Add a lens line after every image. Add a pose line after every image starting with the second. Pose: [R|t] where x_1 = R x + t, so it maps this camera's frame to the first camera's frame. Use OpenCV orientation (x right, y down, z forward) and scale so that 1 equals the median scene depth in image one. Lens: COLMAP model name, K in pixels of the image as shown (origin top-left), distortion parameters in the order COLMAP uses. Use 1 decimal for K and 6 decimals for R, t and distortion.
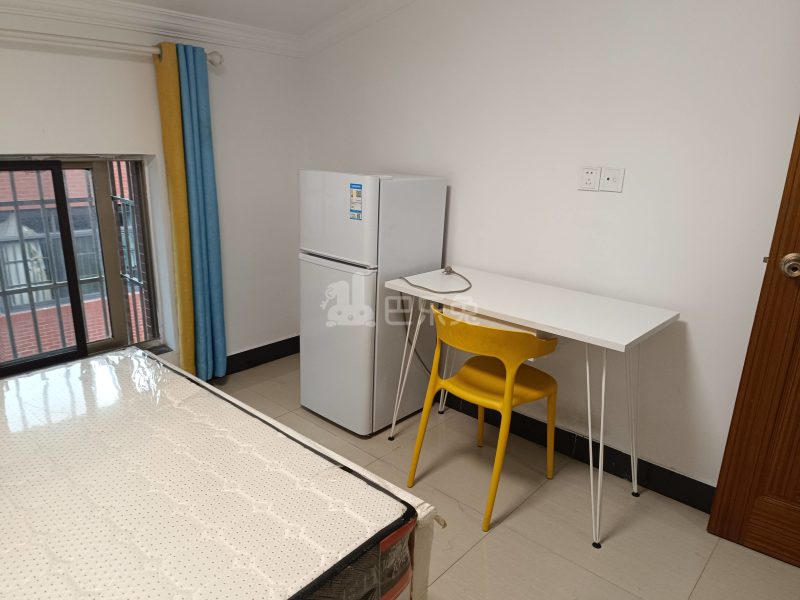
lens RADIAL K [[554.2, 0, 399.1], [0, 554.2, 303.5], [0, 0, 1]] dist [0.029581, -0.018602]
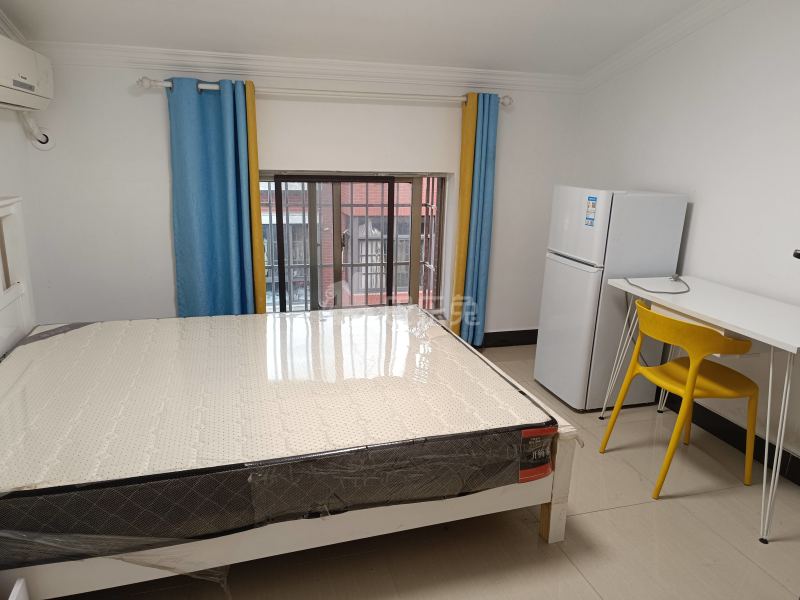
lens RADIAL K [[554.2, 0, 399.1], [0, 554.2, 303.5], [0, 0, 1]] dist [0.029581, -0.018602]
pose [[0.849124, 0.129490, -0.512076, 0.212379], [-0.147401, 0.989060, 0.005686, 0.070945], [0.507210, 0.070653, 0.858922, -0.246587]]
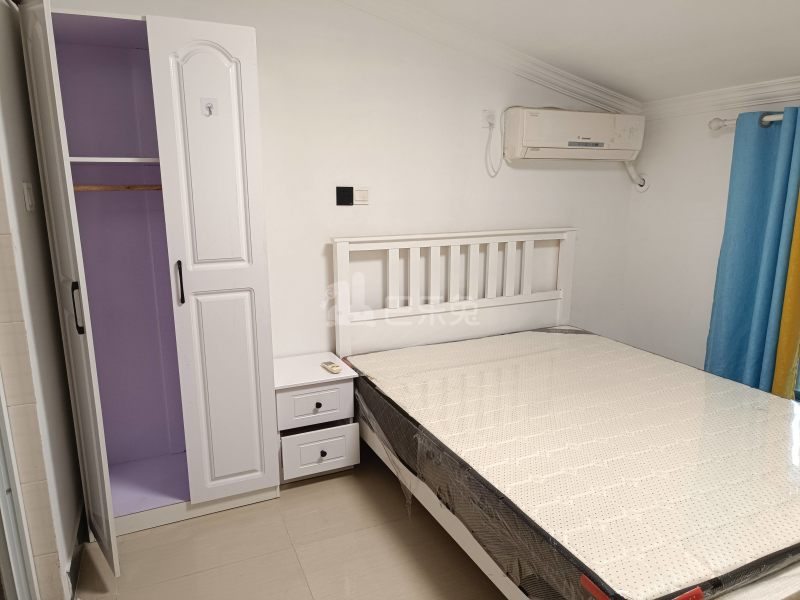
lens RADIAL K [[554.2, 0, 399.1], [0, 554.2, 303.5], [0, 0, 1]] dist [0.029581, -0.018602]
pose [[-0.407854, 0.161438, -0.898662, 0.490256], [-0.270204, 0.918817, 0.287690, -0.116290], [0.872150, 0.360158, -0.331122, 0.408013]]
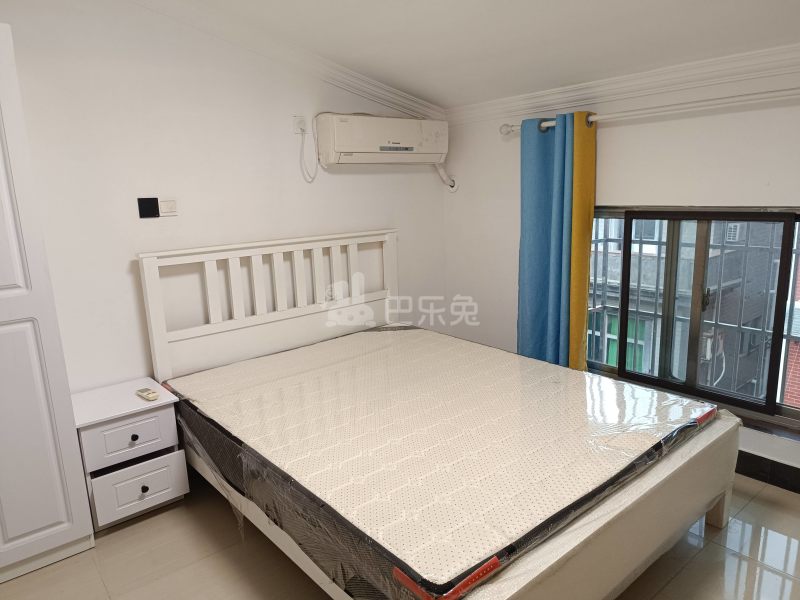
lens RADIAL K [[554.2, 0, 399.1], [0, 554.2, 303.5], [0, 0, 1]] dist [0.029581, -0.018602]
pose [[-0.146069, 0.180898, -0.972594, 0.469486], [-0.252345, 0.943803, 0.213442, -0.135996], [0.956549, 0.276606, -0.092212, 0.458549]]
